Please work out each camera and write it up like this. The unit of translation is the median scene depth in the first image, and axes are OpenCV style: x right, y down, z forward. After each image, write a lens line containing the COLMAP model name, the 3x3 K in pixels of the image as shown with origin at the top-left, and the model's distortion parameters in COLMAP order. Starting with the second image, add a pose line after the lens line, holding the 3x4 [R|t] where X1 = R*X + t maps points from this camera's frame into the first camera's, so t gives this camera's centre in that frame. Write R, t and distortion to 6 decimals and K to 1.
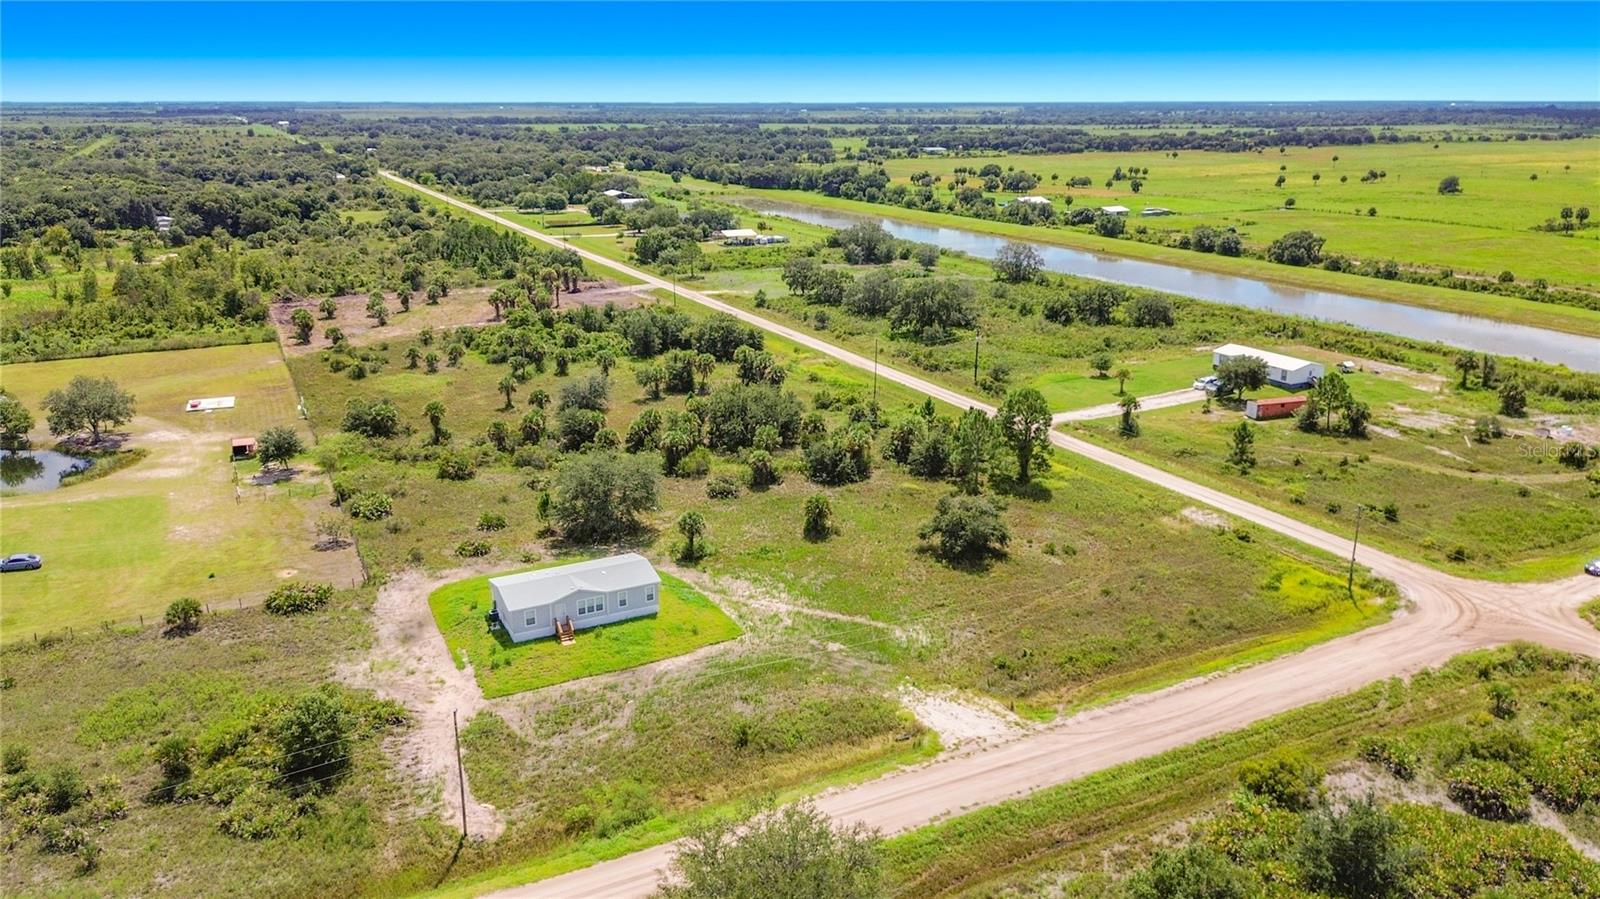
lens RADIAL K [[1140.3, 0, 796.1], [0, 1140.3, 455.2], [0, 0, 1]] dist [0.068009, -0.084556]
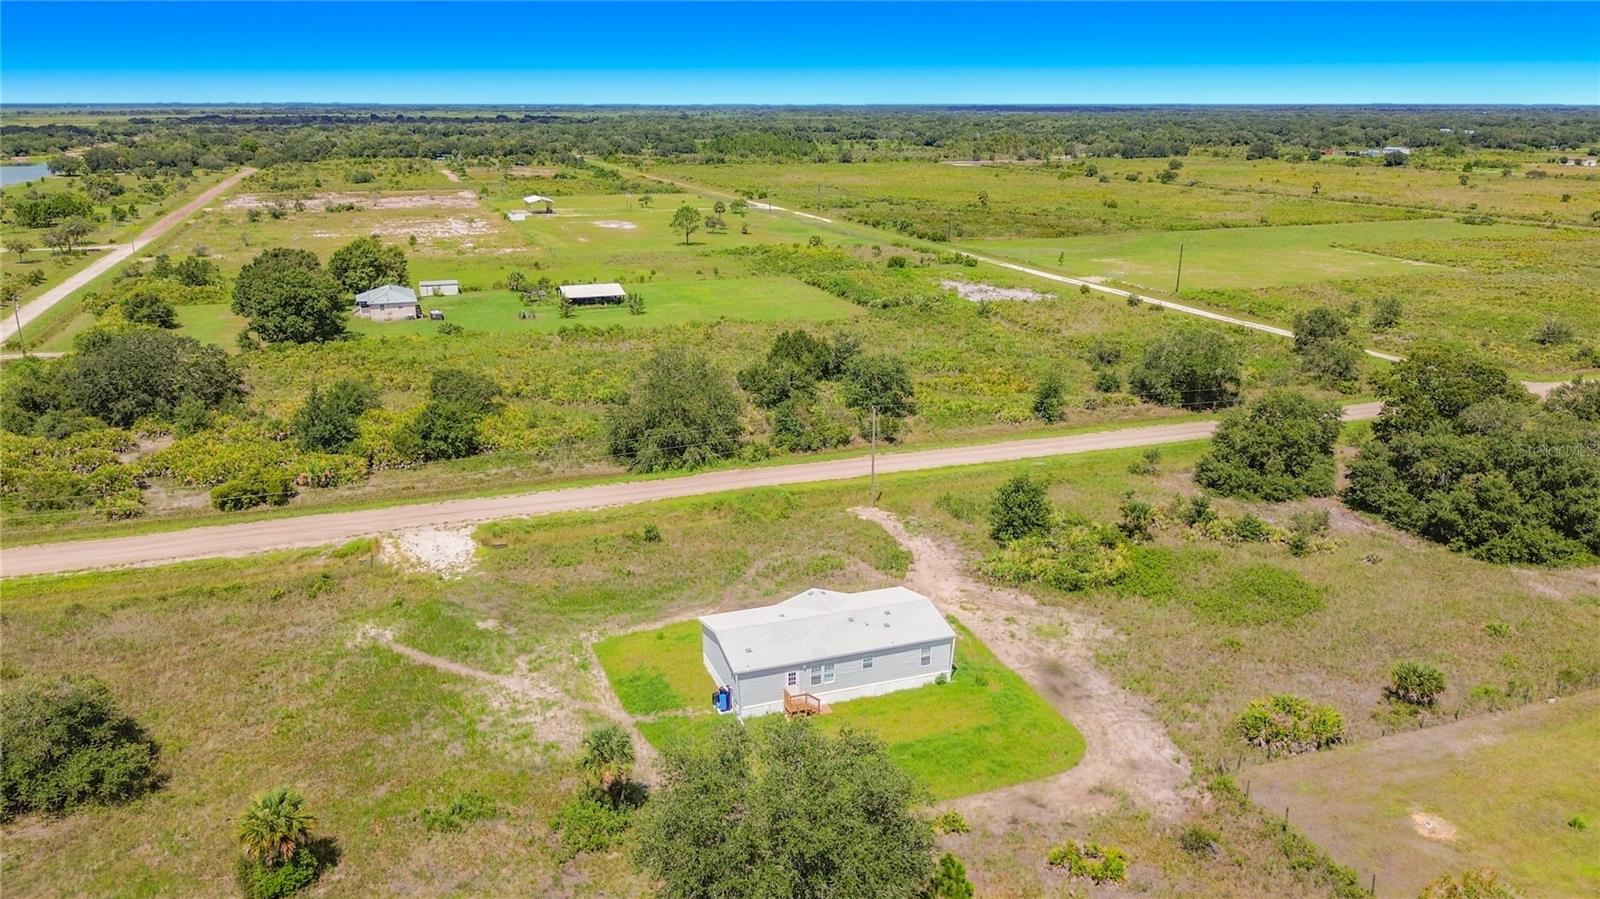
lens RADIAL K [[1163.4, 0, 796.1], [0, 1163.4, 449.6], [0, 0, 1]] dist [0.065832, -0.095237]
pose [[-0.993285, -0.033276, 0.110804, -0.202247], [0.033848, 0.832251, 0.553364, -0.285077], [-0.110631, 0.553399, -0.825536, 1.223974]]
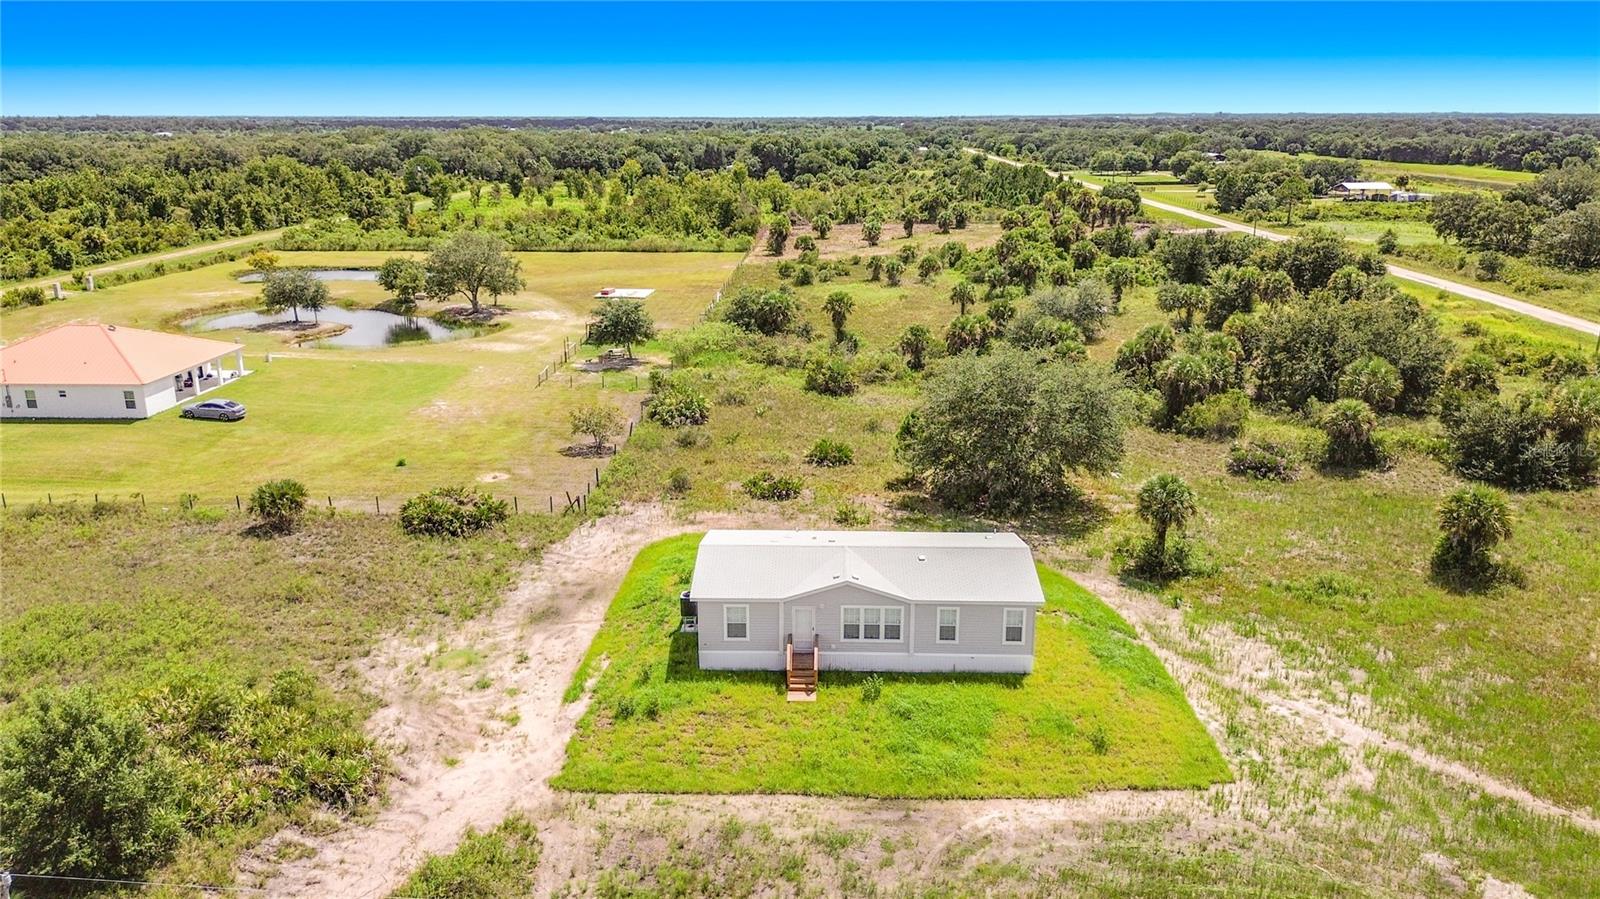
lens RADIAL K [[1153.3, 0, 797.4], [0, 1153.3, 443.7], [0, 0, 1]] dist [0.079180, -0.112855]
pose [[0.877498, 0.130468, -0.461493, -0.006041], [-0.140658, 0.989980, 0.012423, 0.048286], [0.458490, 0.054012, 0.887057, 0.465051]]
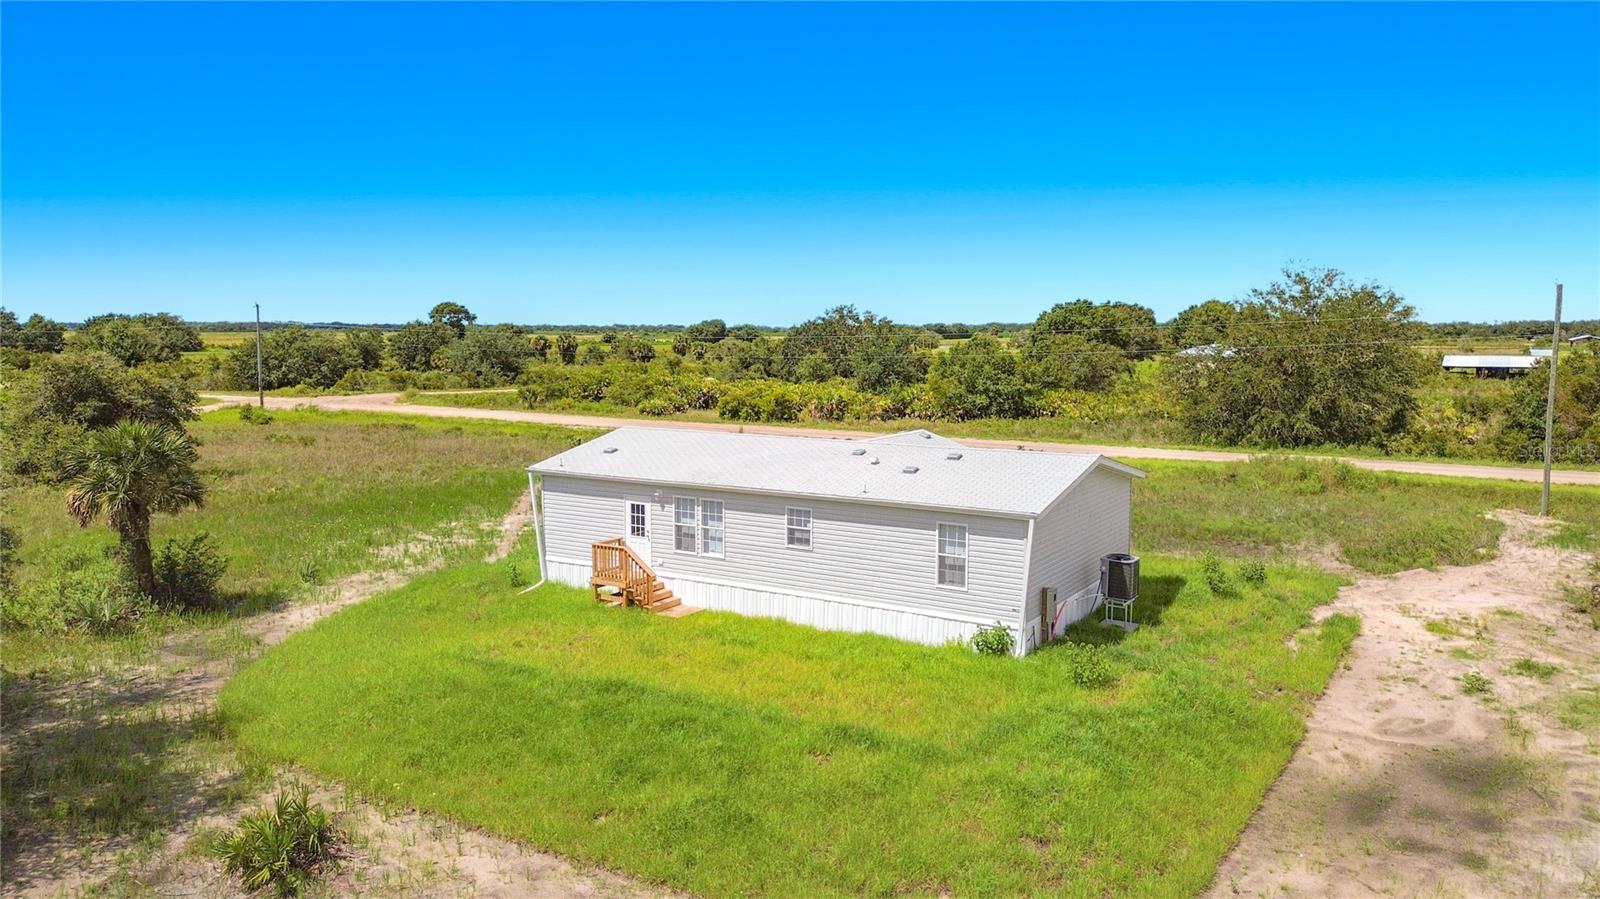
lens RADIAL K [[1128.1, 0, 801.9], [0, 1128.1, 453.8], [0, 0, 1]] dist [0.087994, -0.085983]
pose [[-0.523077, -0.094868, 0.846989, -0.346617], [0.251170, 0.932493, 0.259560, 0.025440], [-0.814435, 0.348508, -0.463937, 0.924166]]
